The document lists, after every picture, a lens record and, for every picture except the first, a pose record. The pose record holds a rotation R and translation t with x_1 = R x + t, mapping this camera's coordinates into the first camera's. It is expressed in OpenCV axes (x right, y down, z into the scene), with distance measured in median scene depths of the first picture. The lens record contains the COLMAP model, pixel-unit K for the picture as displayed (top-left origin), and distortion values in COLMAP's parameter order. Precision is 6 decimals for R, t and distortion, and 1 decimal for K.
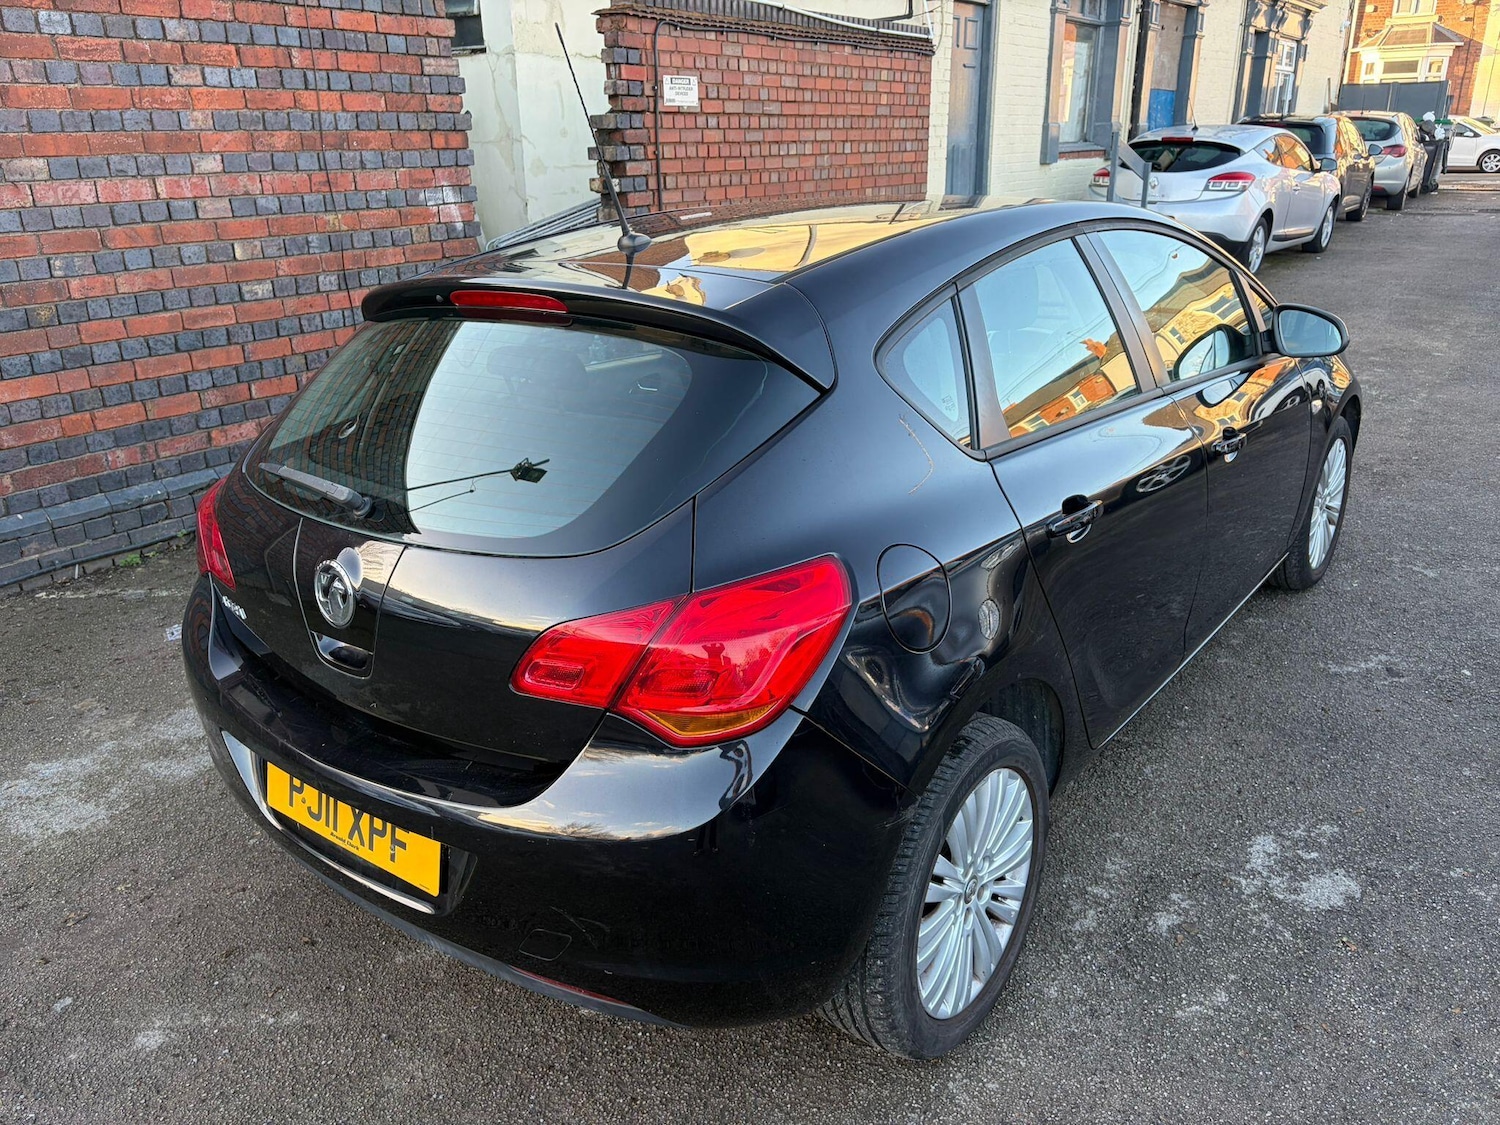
lens RADIAL K [[1124.0, 0, 747.2], [0, 1124.0, 573.5], [0, 0, 1]] dist [0.060157, -0.065341]
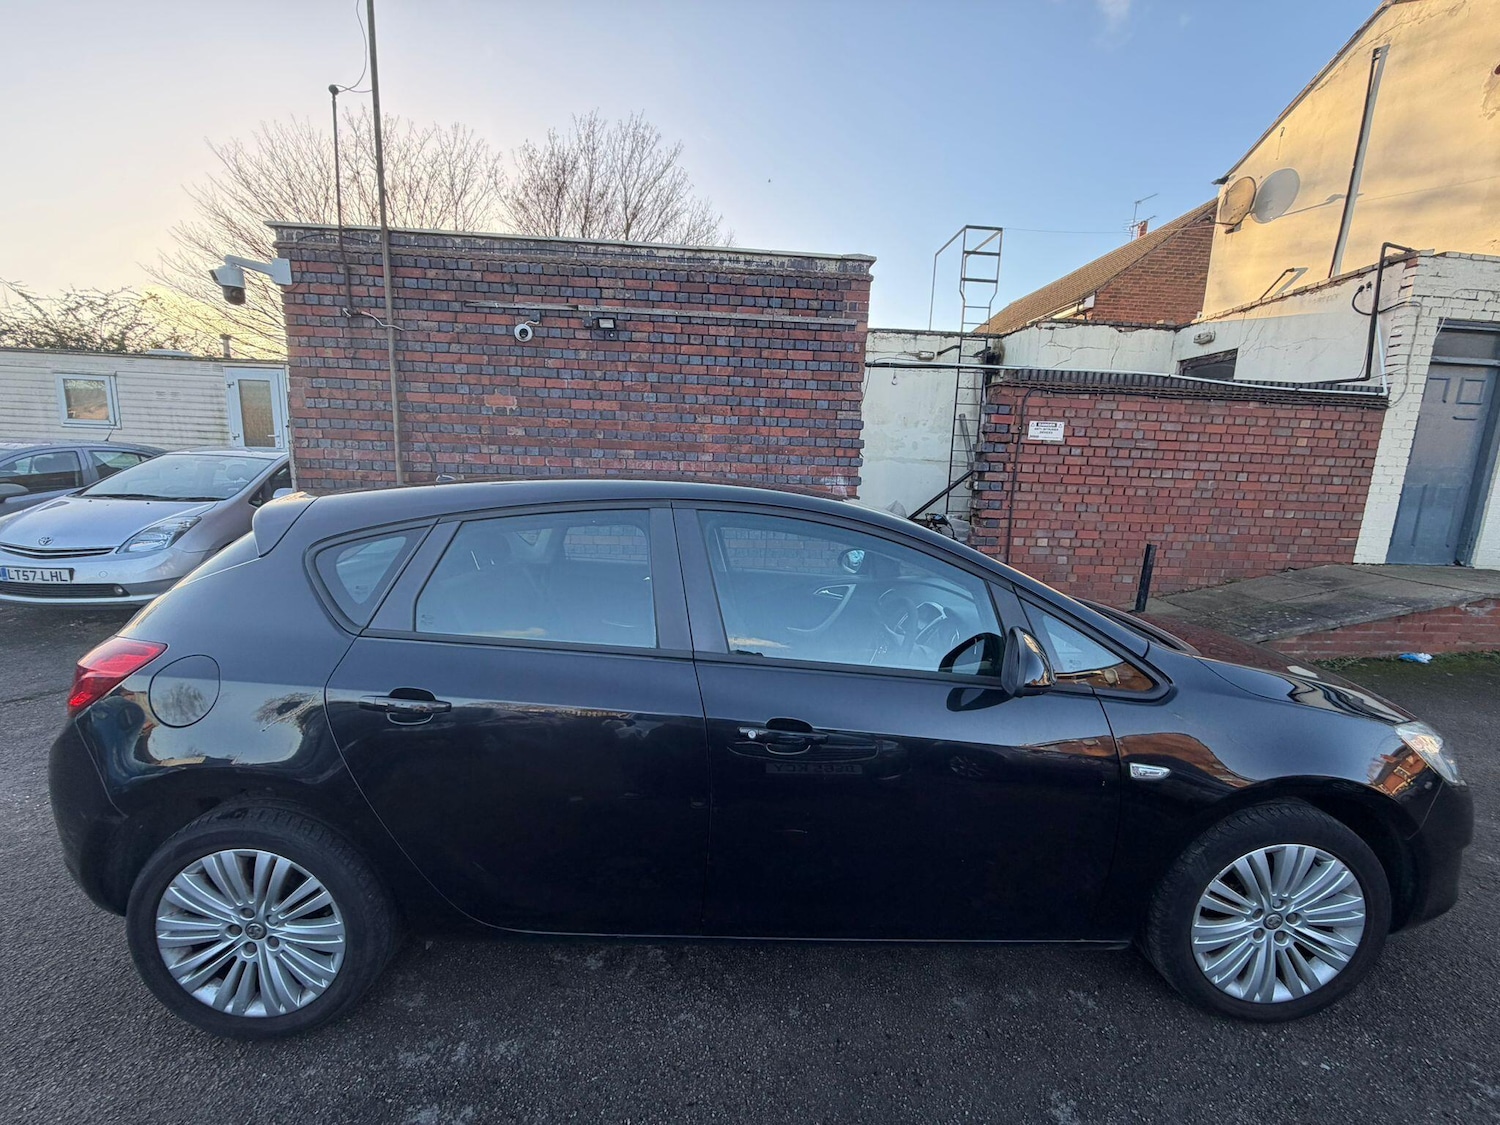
lens RADIAL K [[597.1, 0, 744.7], [0, 597.1, 560.8], [0, 0, 1]] dist [-0.000119, 0.000591]
pose [[0.631909, 0.167659, -0.756691, 0.426064], [-0.319482, 0.945863, -0.057224, -0.119688], [0.706132, 0.277909, 0.651264, 0.333737]]
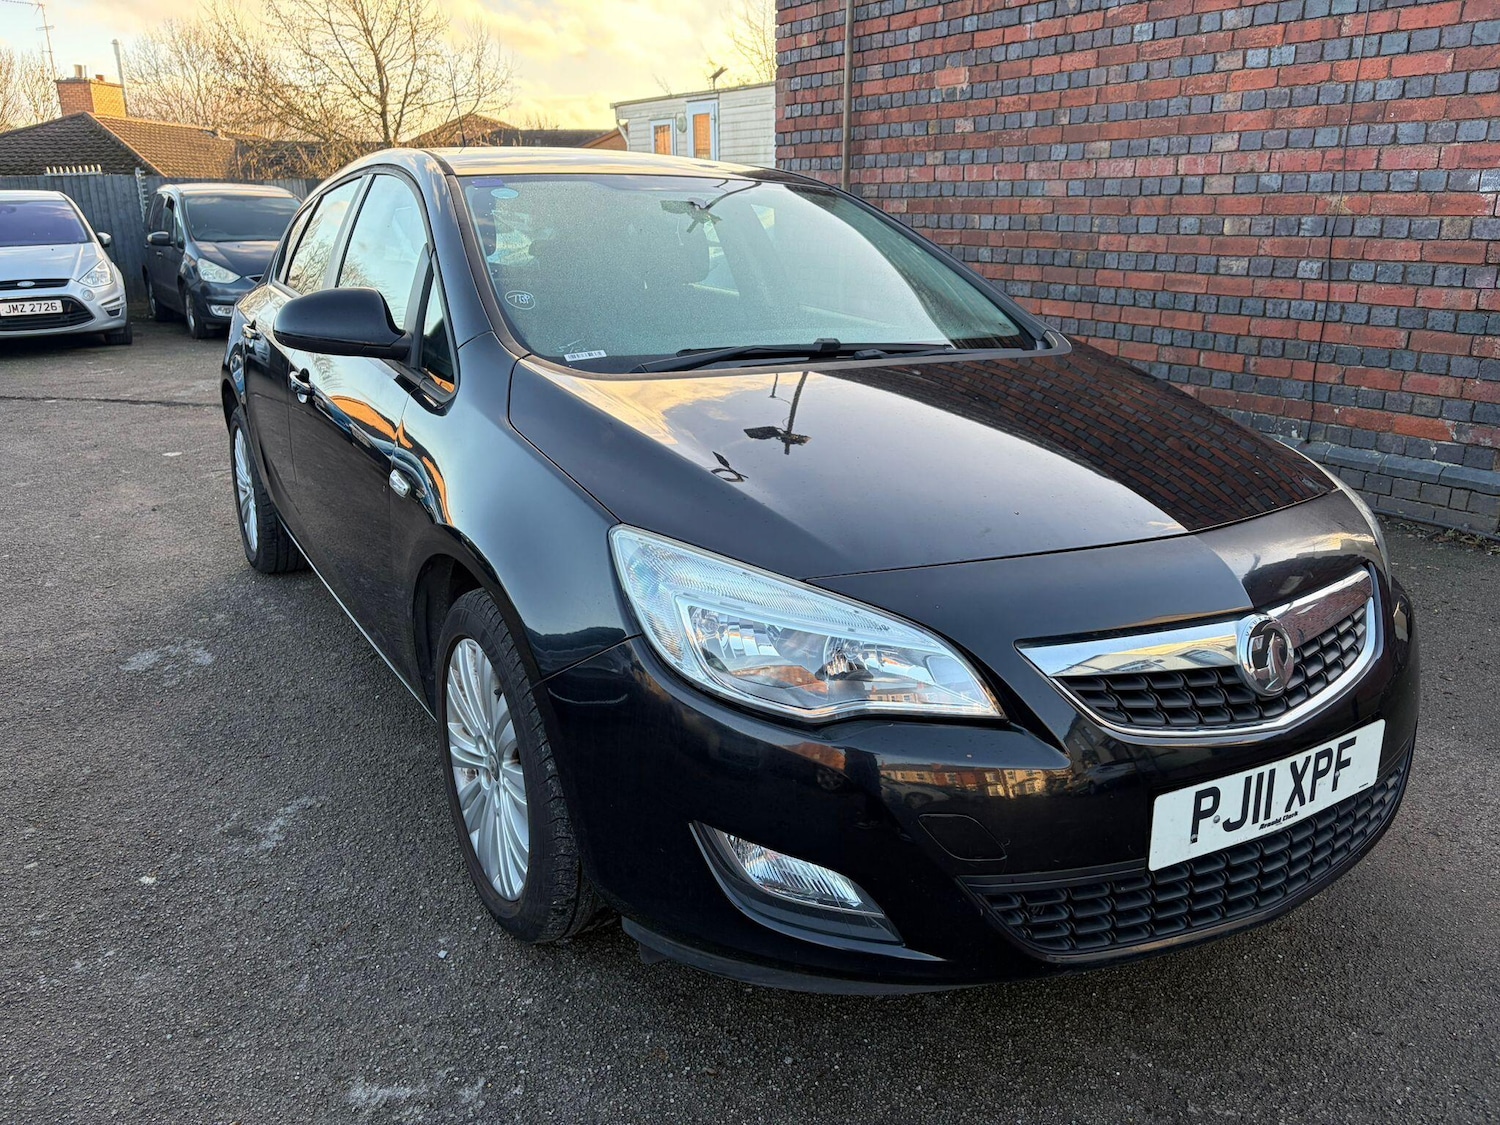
lens RADIAL K [[1124.0, 0, 745.1], [0, 1124.0, 567.3], [0, 0, 1]] dist [0.060157, -0.065341]
pose [[-0.359441, 0.306729, -0.881317, 0.689909], [-0.322607, 0.845358, 0.425787, -0.302538], [0.875630, 0.437364, -0.204903, 0.909099]]
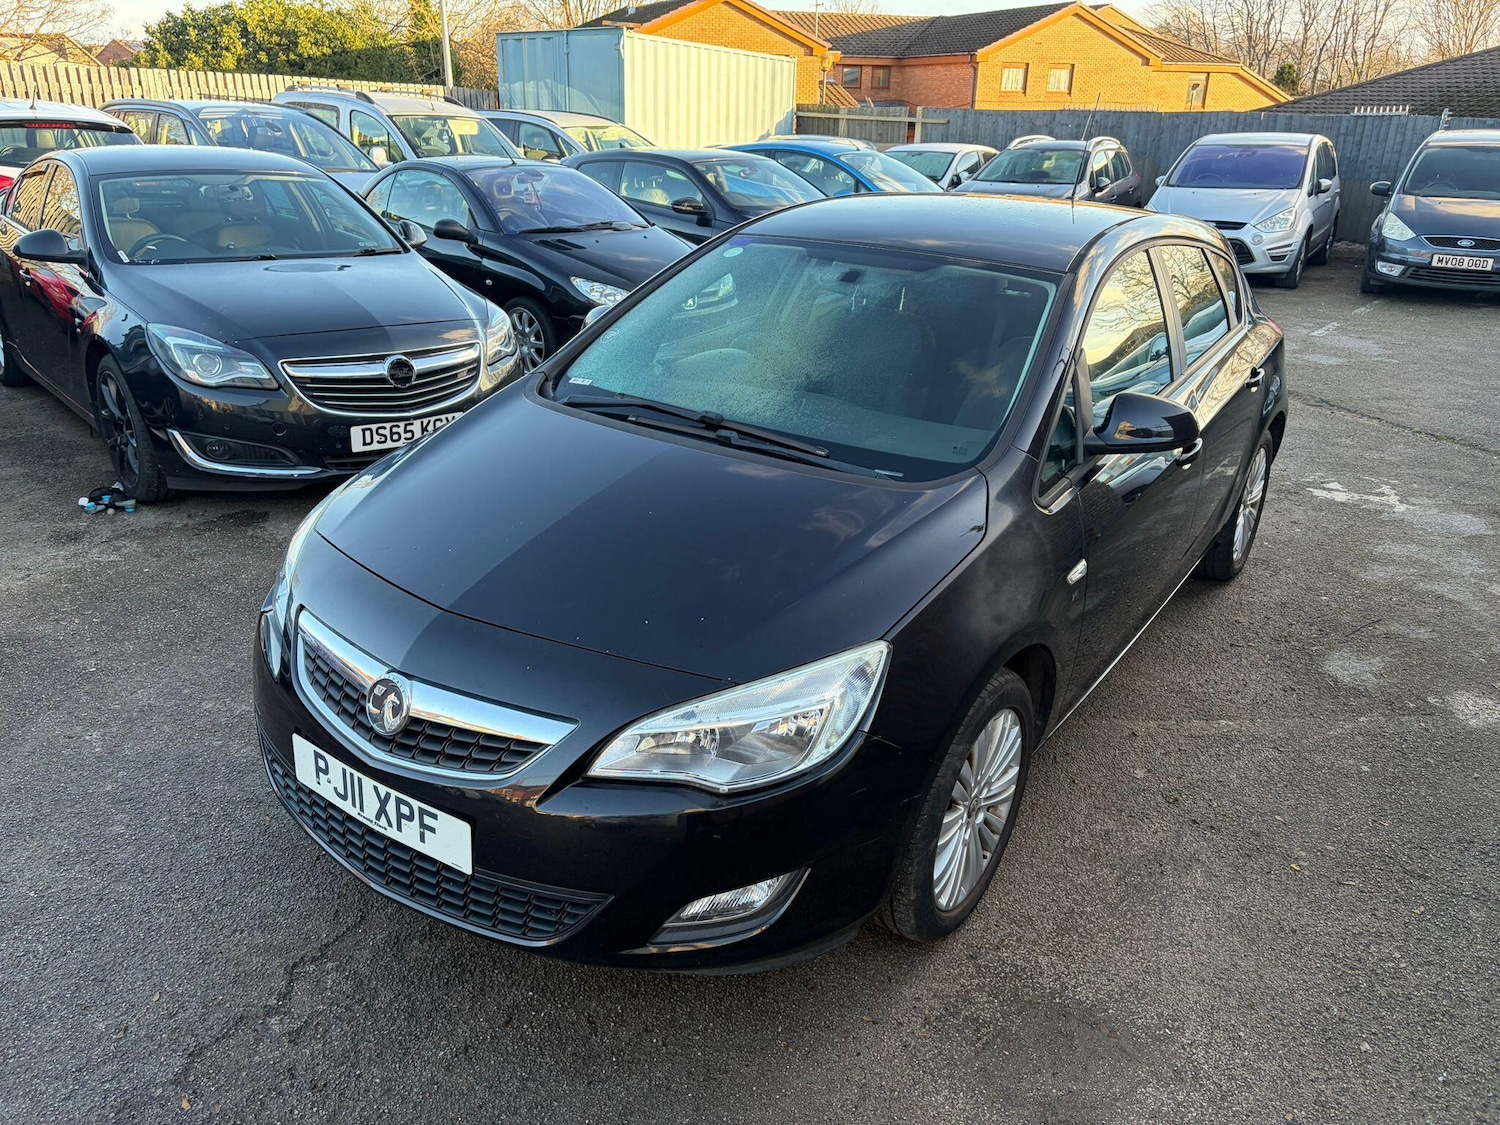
lens RADIAL K [[1124.0, 0, 748.0], [0, 1124.0, 562.3], [0, 0, 1]] dist [0.060157, -0.065341]
pose [[-0.997959, 0.027073, -0.057838, 0.259687], [-0.019865, 0.729153, 0.684063, -0.521985], [0.060693, 0.683815, -0.727127, 1.257515]]
